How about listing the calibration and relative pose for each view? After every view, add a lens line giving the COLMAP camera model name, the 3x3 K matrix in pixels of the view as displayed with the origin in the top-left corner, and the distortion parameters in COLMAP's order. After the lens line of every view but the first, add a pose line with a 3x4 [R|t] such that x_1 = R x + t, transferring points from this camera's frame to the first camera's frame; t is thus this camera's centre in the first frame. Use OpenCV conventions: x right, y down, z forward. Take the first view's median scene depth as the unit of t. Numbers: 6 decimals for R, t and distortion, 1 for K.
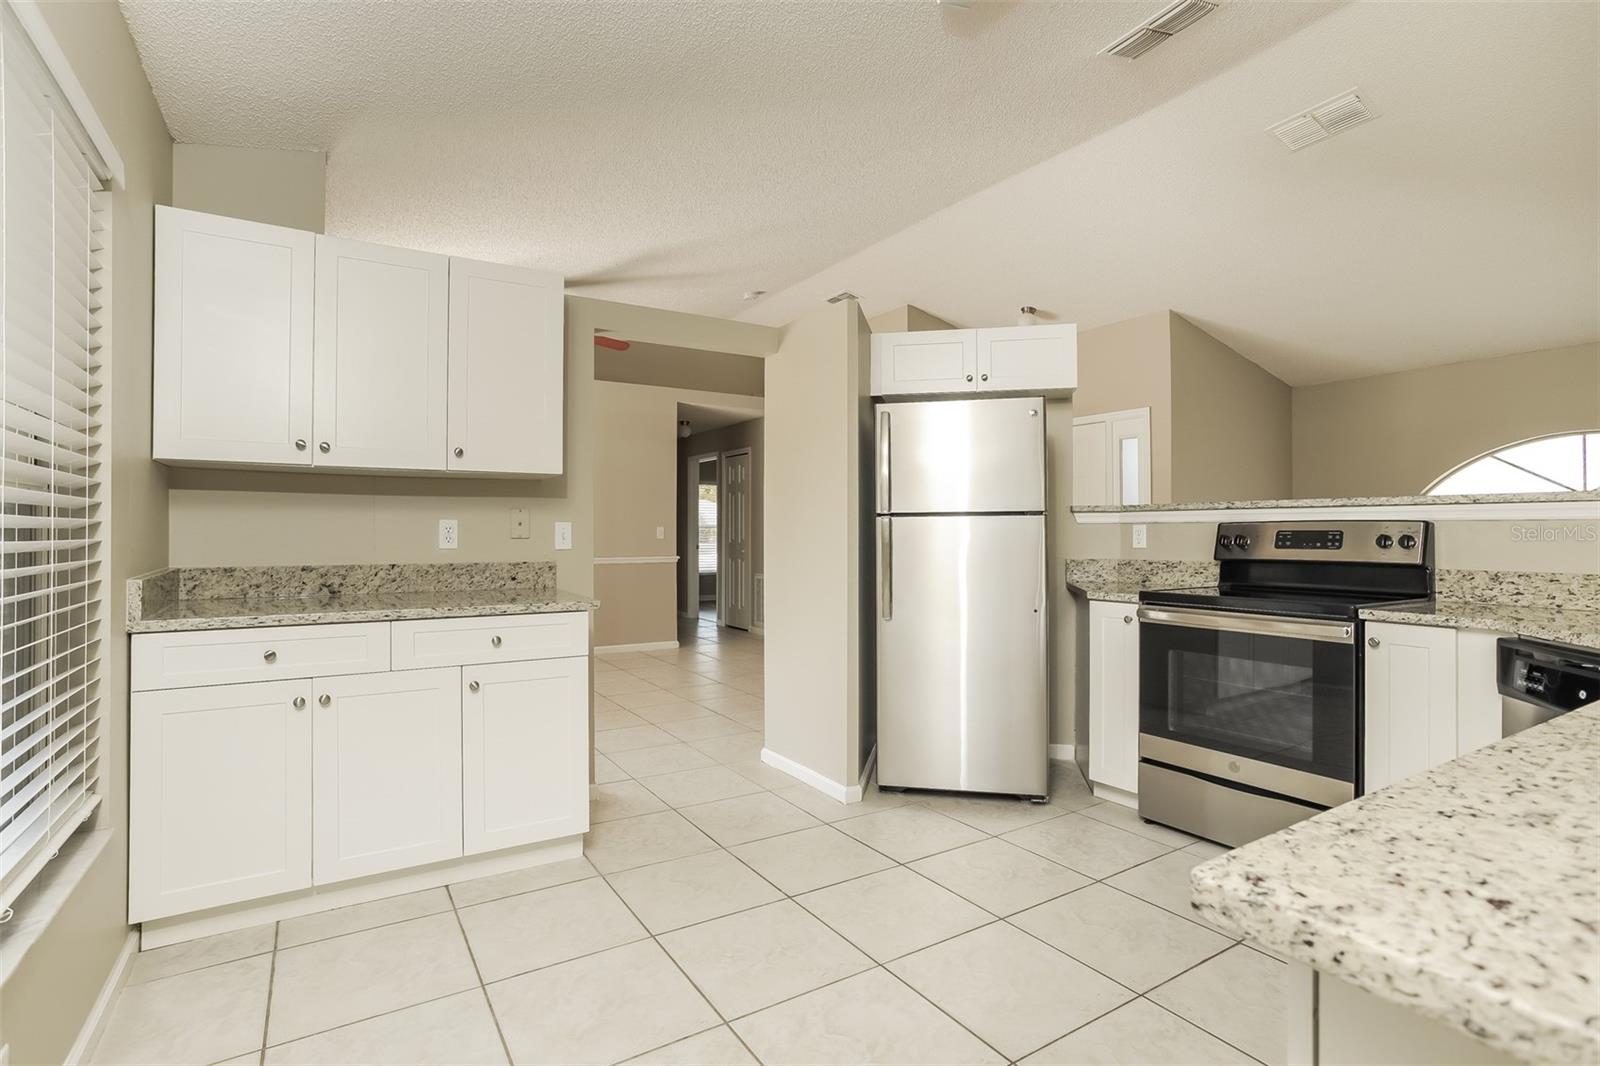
lens RADIAL K [[773.8, 0, 805.7], [0, 773.8, 539.3], [0, 0, 1]] dist [-0.029639, 0.004575]
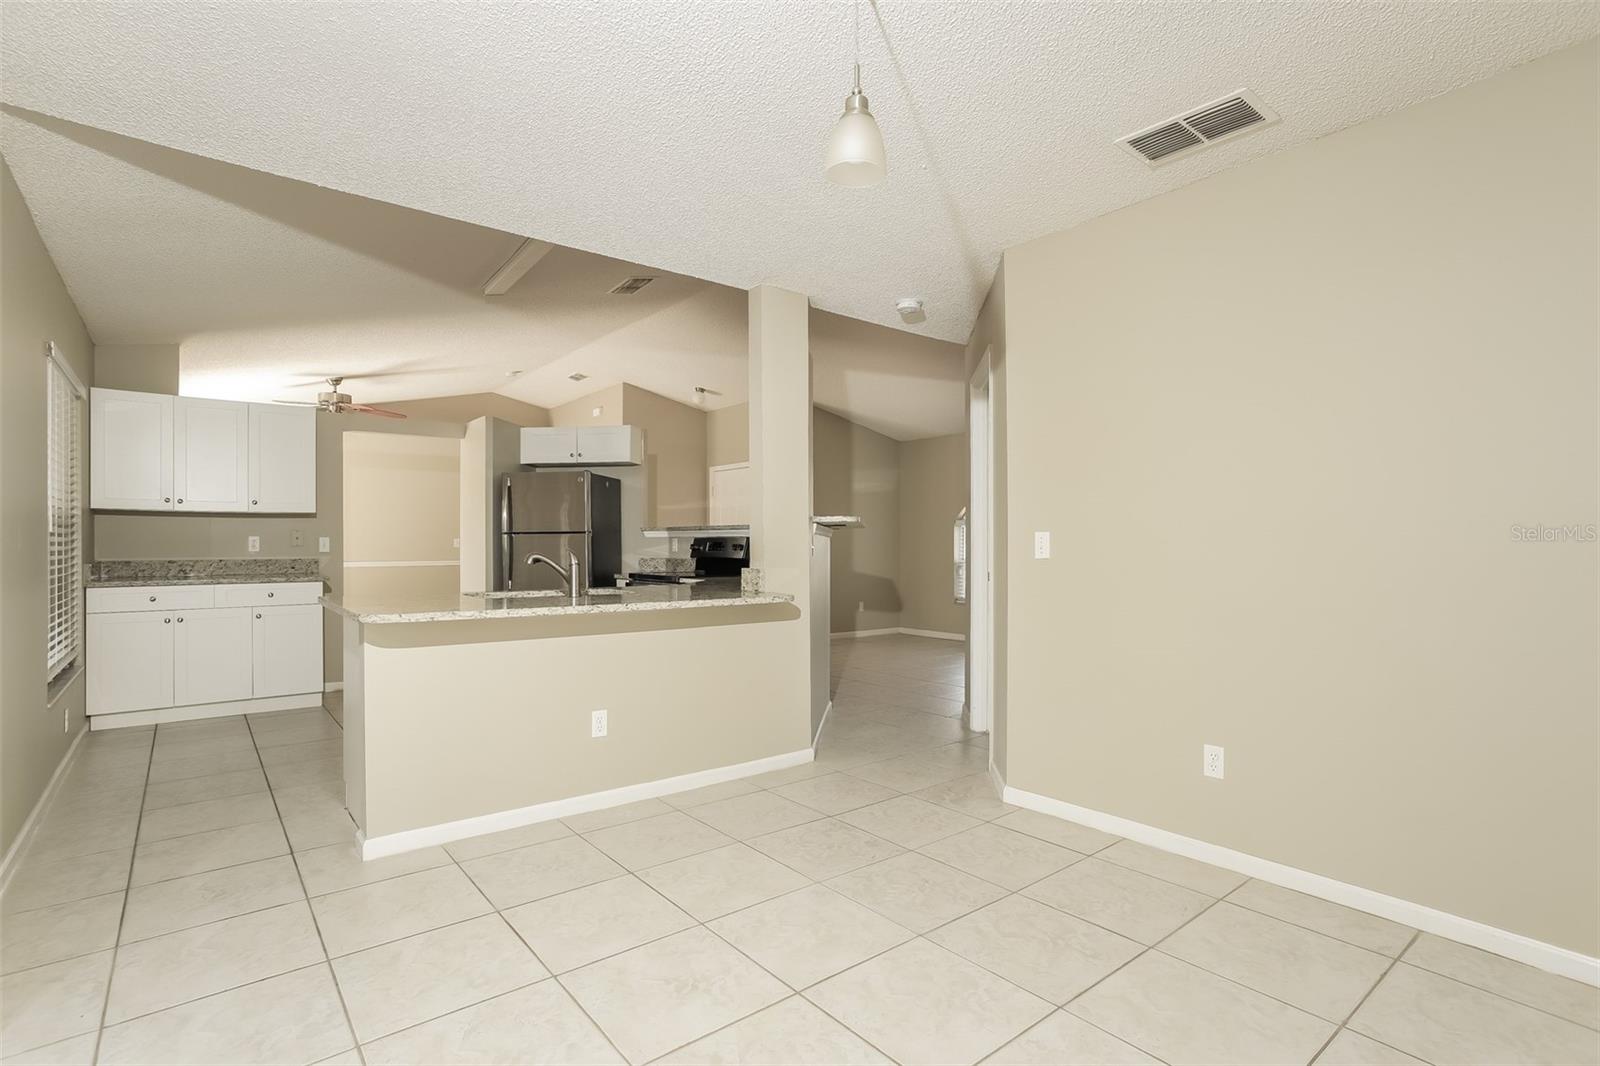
lens RADIAL K [[773.8, 0, 802.6], [0, 773.8, 526.2], [0, 0, 1]] dist [-0.029639, 0.004575]
pose [[0.992000, 0.002281, 0.126217, 0.663831], [0.001515, 0.999550, -0.029970, 0.009527], [-0.126228, 0.029921, 0.991550, -1.068614]]
